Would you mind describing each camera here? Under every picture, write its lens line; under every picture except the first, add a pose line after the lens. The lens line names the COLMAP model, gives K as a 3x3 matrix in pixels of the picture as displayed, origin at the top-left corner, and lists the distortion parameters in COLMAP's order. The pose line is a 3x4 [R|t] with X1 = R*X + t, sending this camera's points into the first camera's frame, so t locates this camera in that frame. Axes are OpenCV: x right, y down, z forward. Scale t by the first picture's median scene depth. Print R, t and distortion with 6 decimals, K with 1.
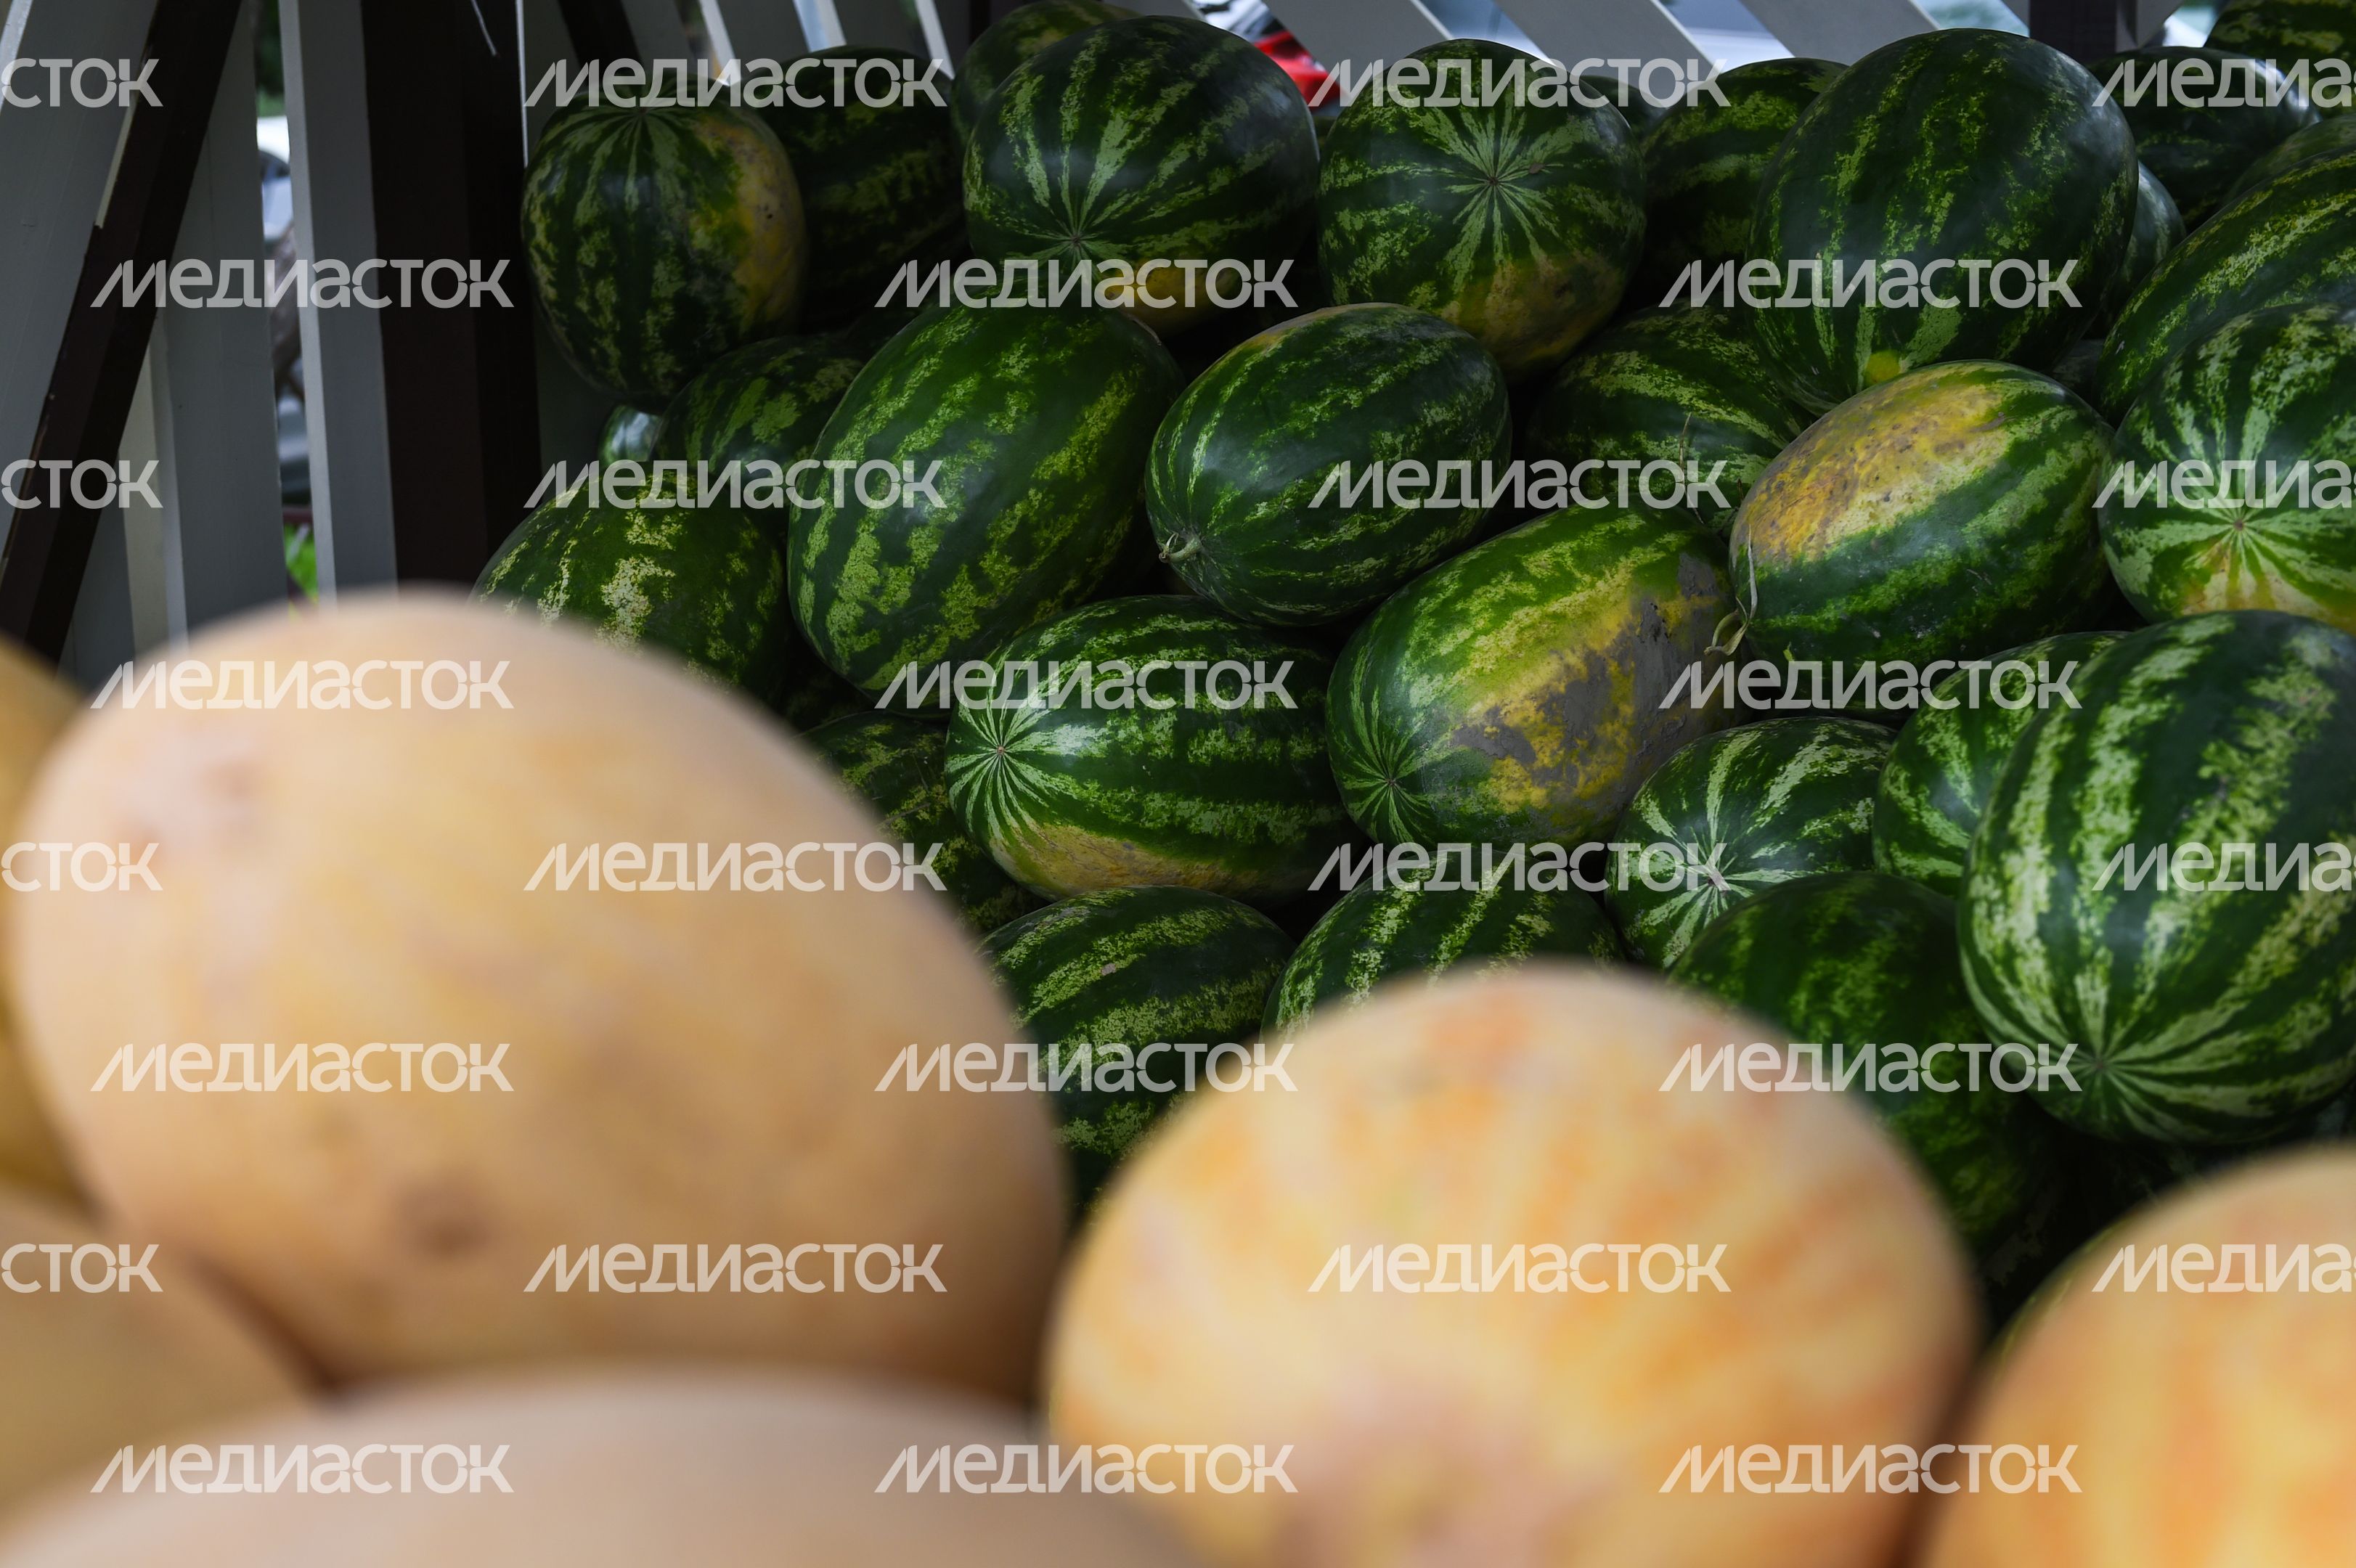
lens RADIAL K [[3521.2, 0, 1185.3], [0, 3521.2, 768.0], [0, 0, 1]] dist [0.062199, 0.000000]
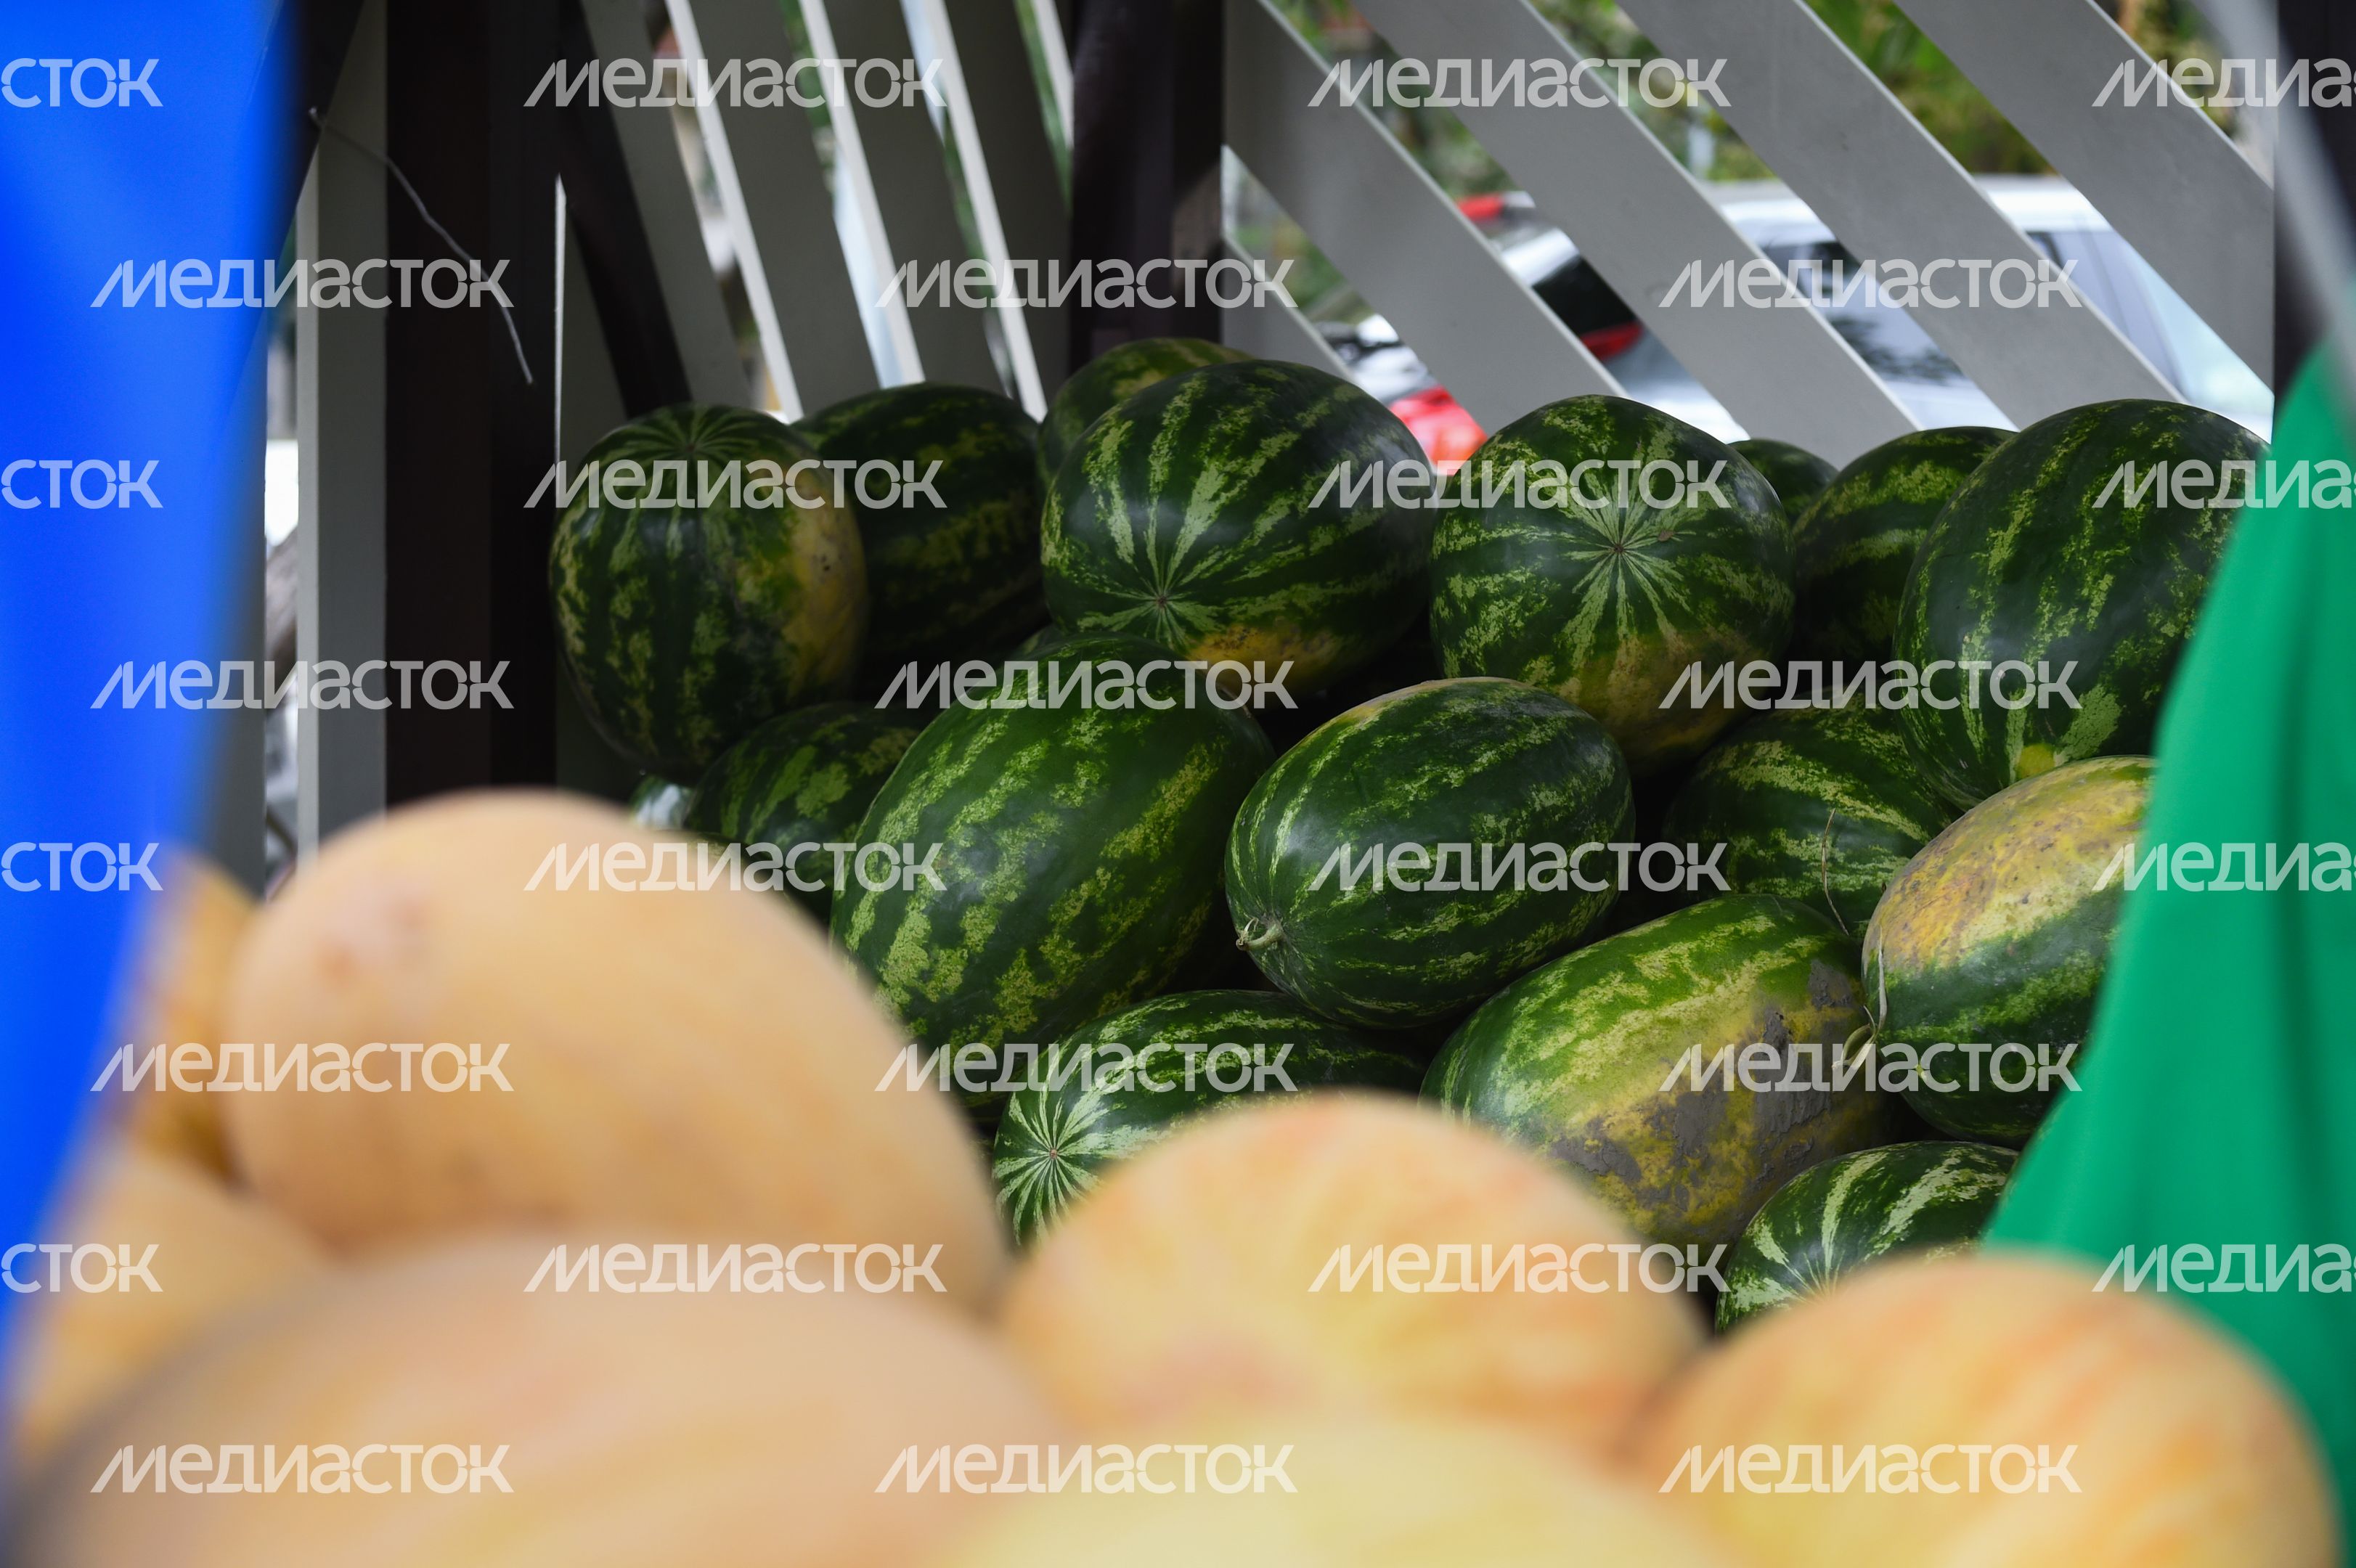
lens RADIAL K [[4570.5, 0, 1174.1], [0, 4570.5, 788.7], [0, 0, 1]] dist [0.086638, 0.000000]
pose [[0.998714, 0.031399, -0.039816, 0.021724], [-0.035743, 0.992888, -0.113563, 0.033543], [0.035967, 0.114840, 0.992733, -0.169721]]
